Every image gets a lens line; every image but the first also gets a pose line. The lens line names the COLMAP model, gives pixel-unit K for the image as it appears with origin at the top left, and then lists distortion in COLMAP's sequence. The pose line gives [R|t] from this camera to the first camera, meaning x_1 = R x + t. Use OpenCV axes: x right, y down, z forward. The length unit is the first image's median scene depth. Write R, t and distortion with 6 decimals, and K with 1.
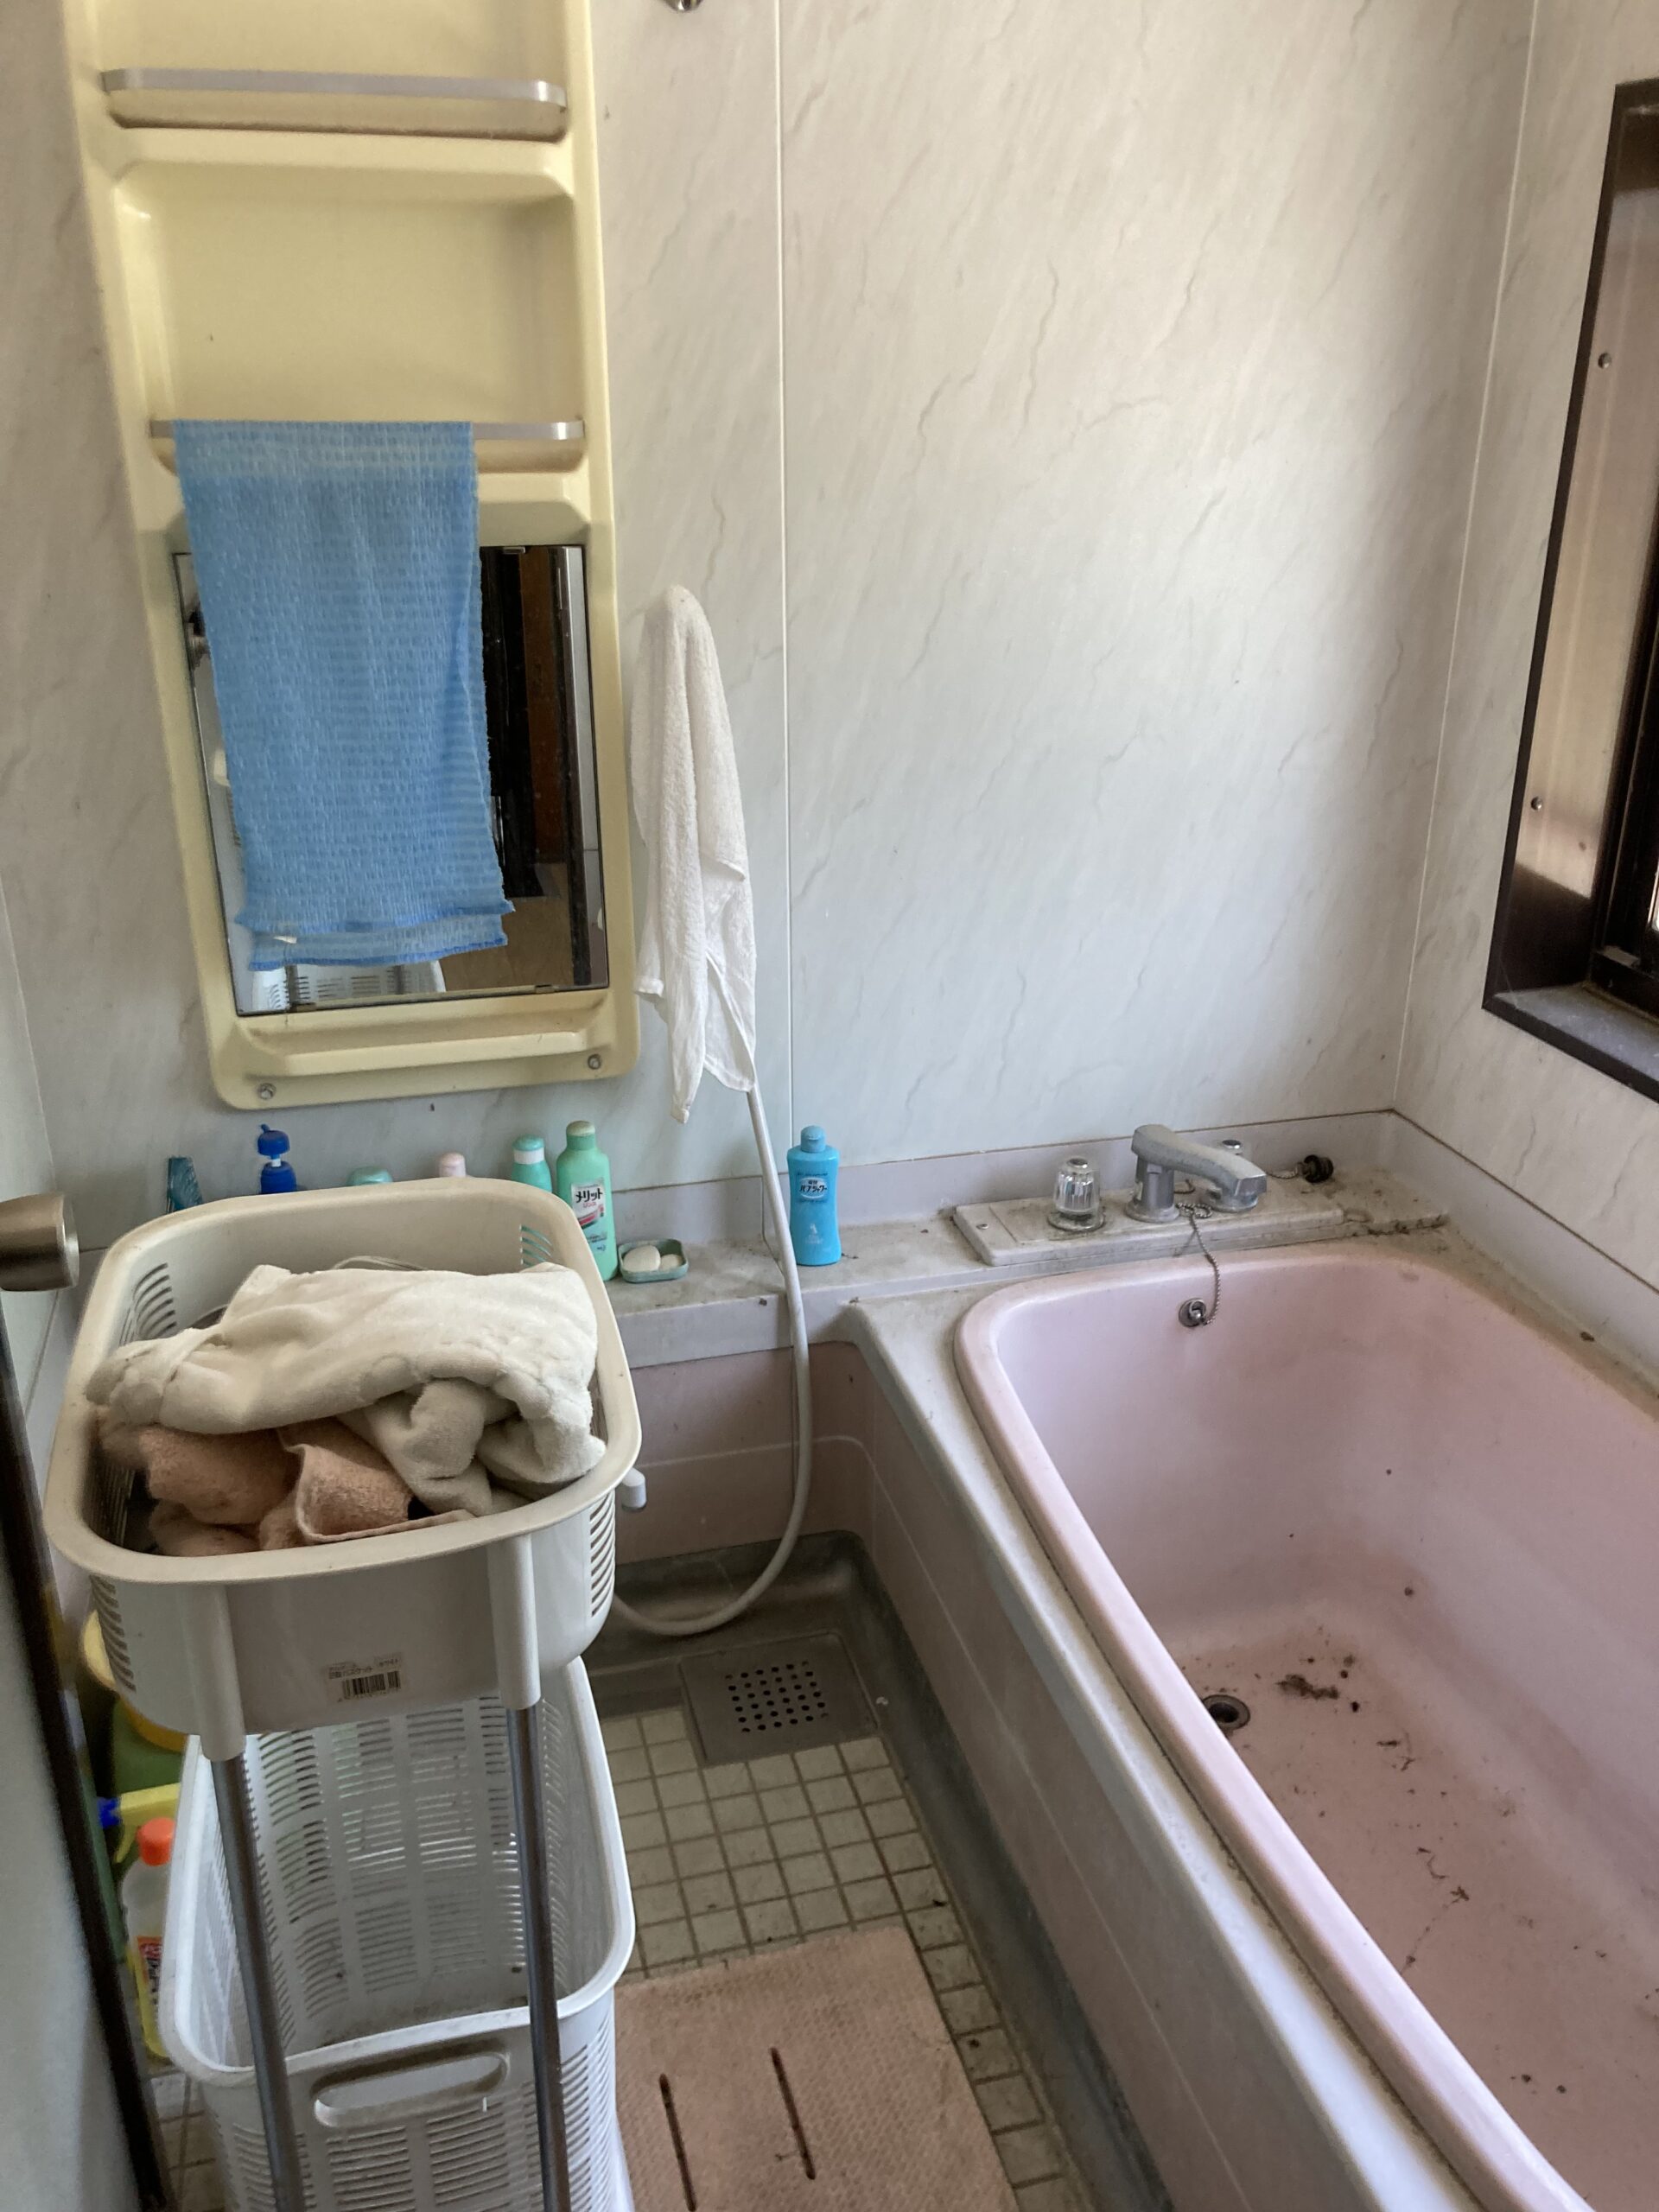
lens RADIAL K [[1816.8, 0, 851.2], [0, 1816.8, 1102.8], [0, 0, 1]] dist [0.041776, -0.038958]
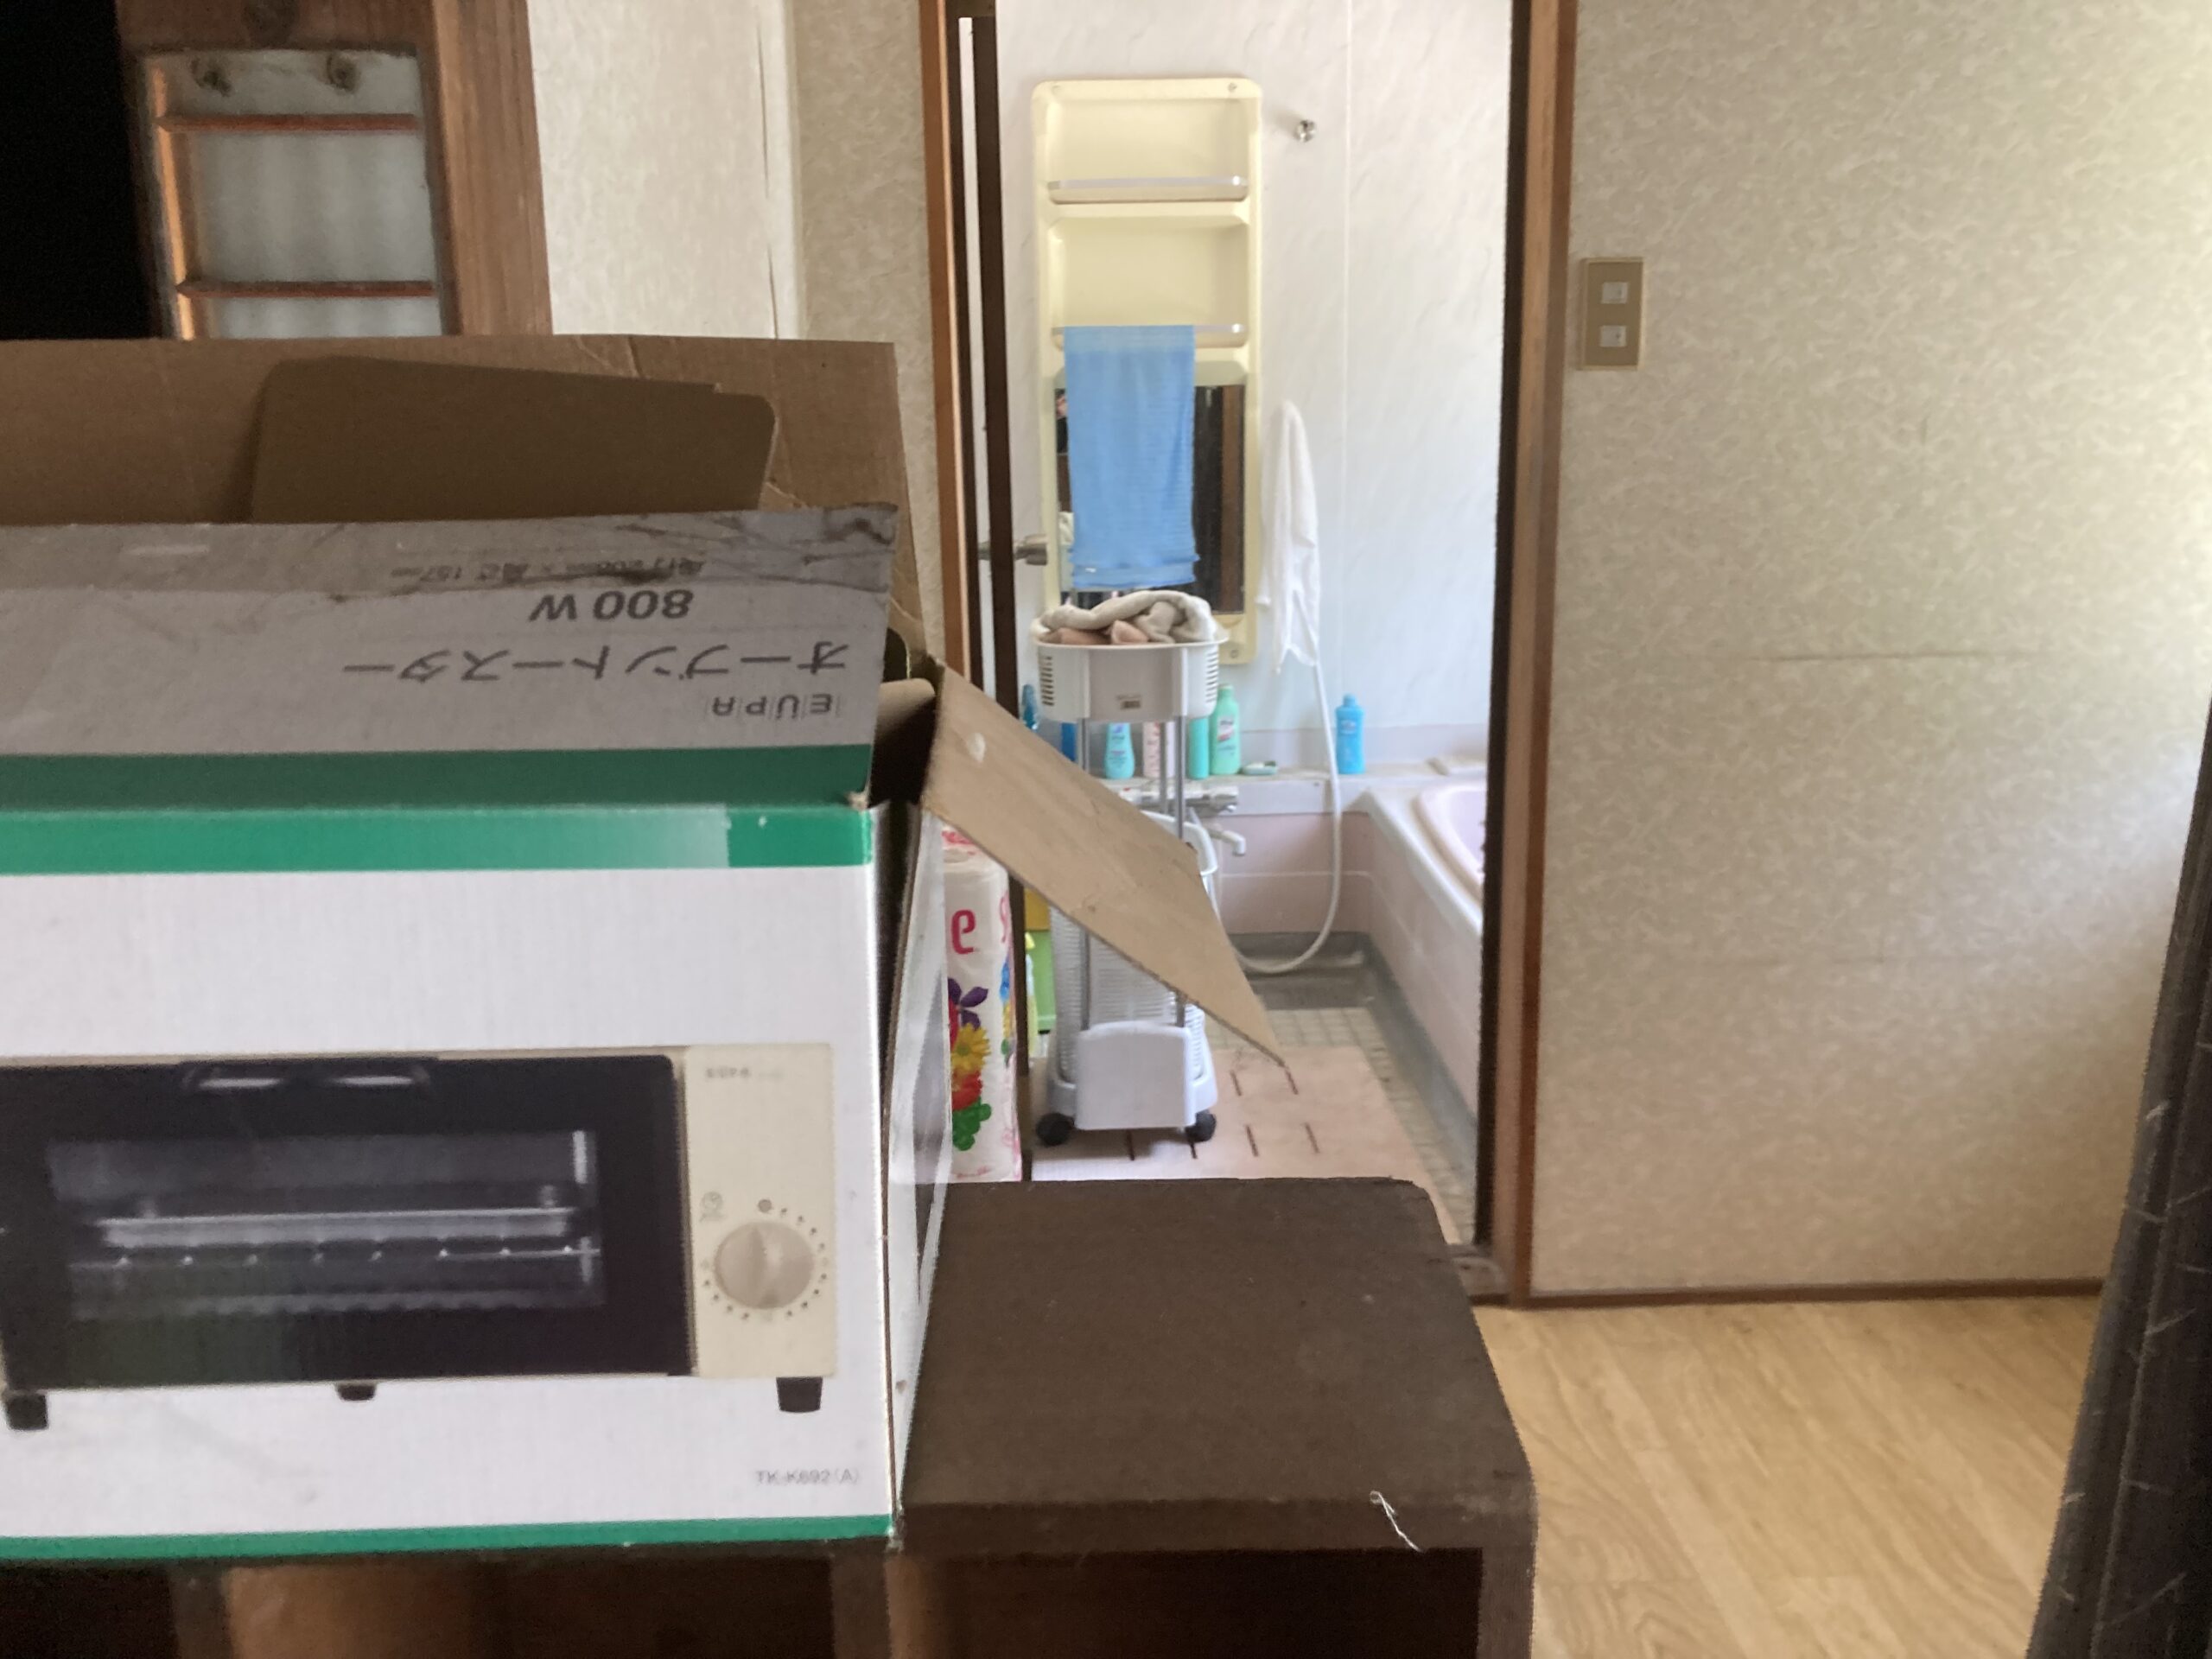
lens RADIAL K [[1816.8, 0, 1093.2], [0, 1816.8, 832.6], [0, 0, 1]] dist [0.041776, -0.038958]
pose [[0.969195, 0.040160, -0.242998, 0.205577], [-0.074047, 0.988484, -0.131971, 0.472285], [0.234900, 0.145899, 0.961008, -0.928579]]
